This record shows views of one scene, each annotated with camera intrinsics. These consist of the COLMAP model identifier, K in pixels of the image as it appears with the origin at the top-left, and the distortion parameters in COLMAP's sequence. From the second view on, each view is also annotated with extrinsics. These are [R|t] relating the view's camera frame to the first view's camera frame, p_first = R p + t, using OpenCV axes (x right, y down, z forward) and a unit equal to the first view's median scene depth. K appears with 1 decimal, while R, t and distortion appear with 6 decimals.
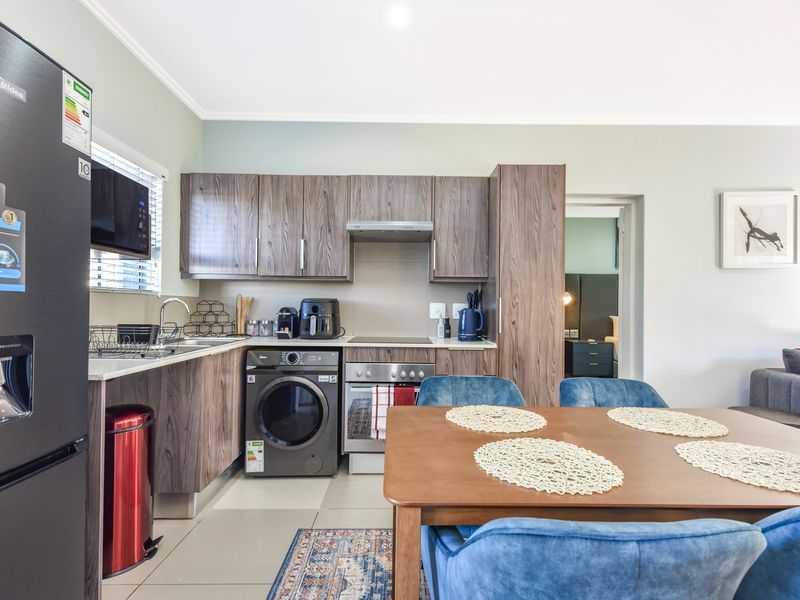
lens RADIAL K [[394.5, 0, 402.7], [0, 394.5, 303.2], [0, 0, 1]] dist [0.001868, -0.000039]
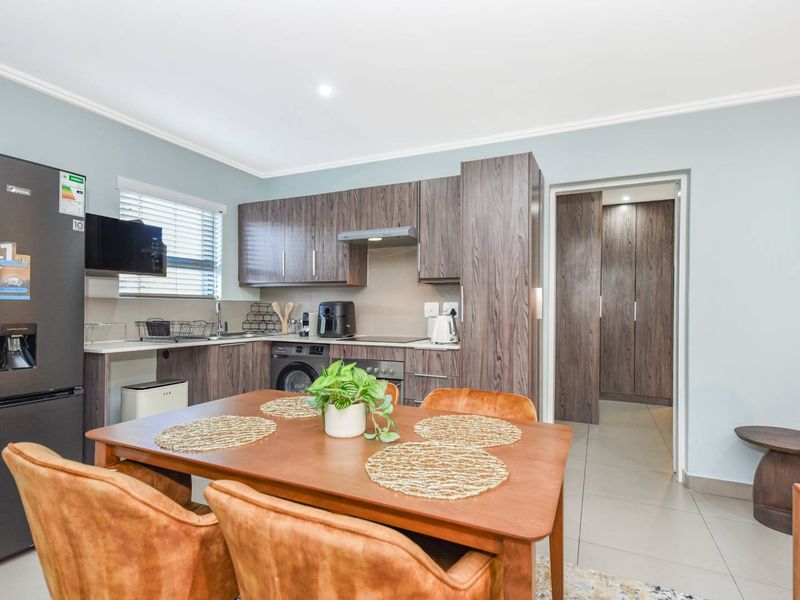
lens RADIAL K [[413.5, 0, 397.6], [0, 413.5, 306.1], [0, 0, 1]] dist [0.010053, 0.000137]
pose [[0.911795, 0.000364, -0.410645, 0.494343], [0.000430, 0.999998, 0.001842, -0.000699], [0.410645, -0.001856, 0.911793, -0.022743]]
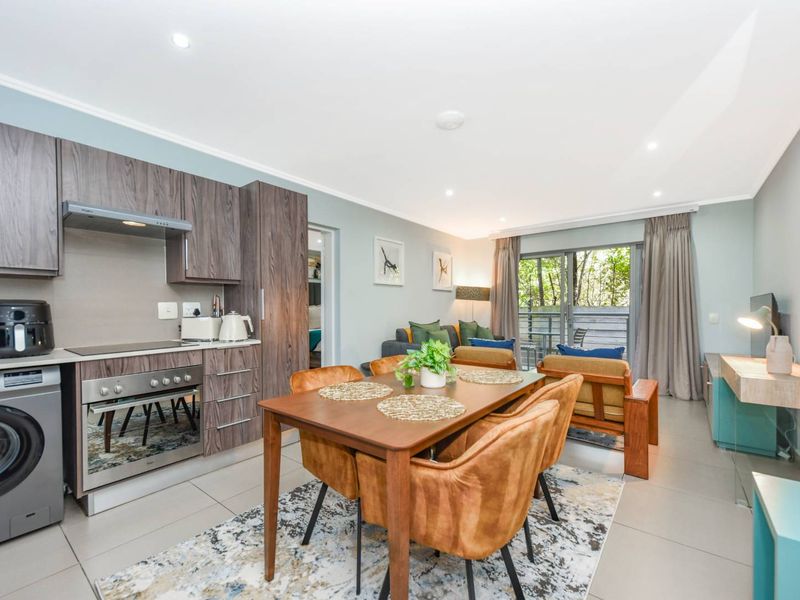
lens RADIAL K [[351.2, 0, 403.1], [0, 351.2, 311.0], [0, 0, 1]] dist [0.016179, -0.000463]
pose [[0.610051, -0.016912, 0.792182, -0.299353], [0.003099, 0.999815, 0.018958, -0.002110], [-0.792356, -0.009110, 0.609991, 0.034539]]
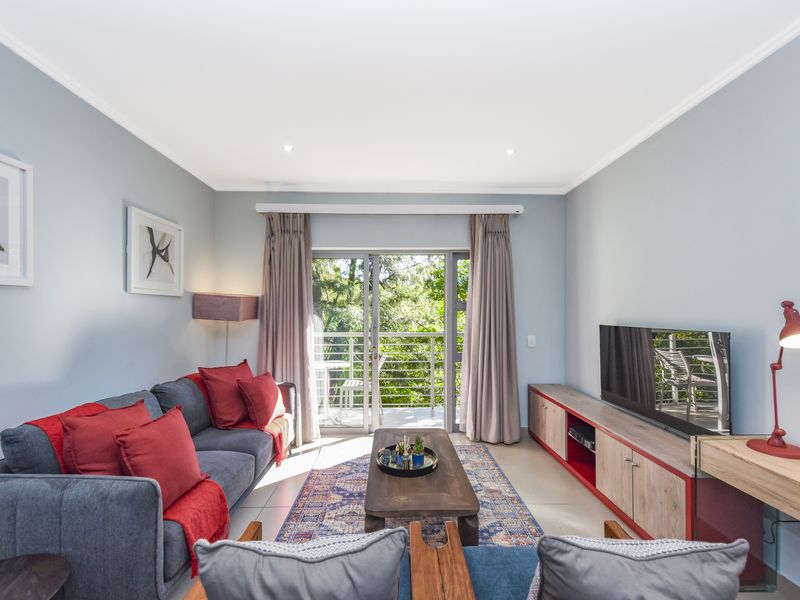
lens RADIAL K [[352.6, 0, 396.0], [0, 352.6, 313.2], [0, 0, 1]] dist [0.026729, -0.011055]
pose [[-0.012912, -0.013063, 0.999831, 0.484863], [-0.009667, 0.999870, 0.012939, -0.067887], [-0.999870, -0.009498, -0.013037, 0.484727]]
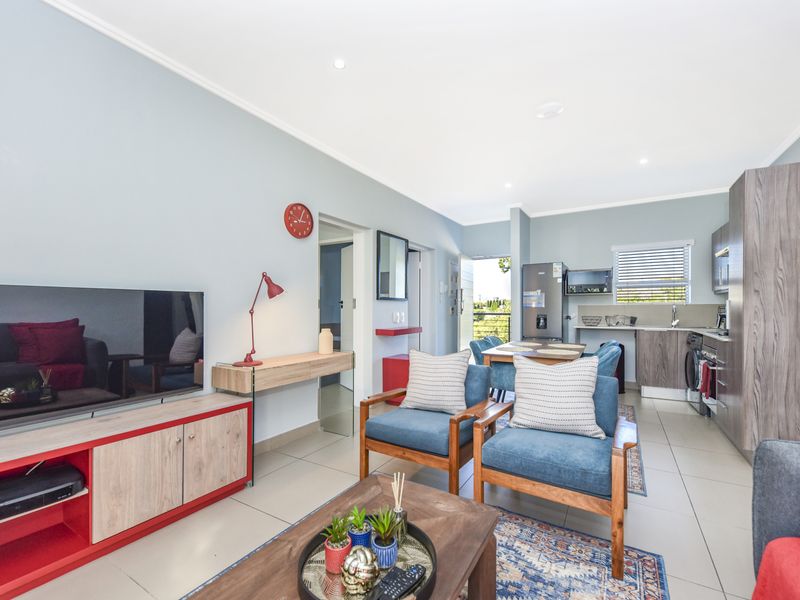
lens RADIAL K [[351.2, 0, 403.1], [0, 351.2, 311.0], [0, 0, 1]] dist [0.016179, -0.000463]
pose [[-0.513567, -0.005401, -0.858032, 1.613239], [0.002963, 0.999963, -0.008068, 0.023757], [0.858044, -0.006686, -0.513532, 0.667315]]
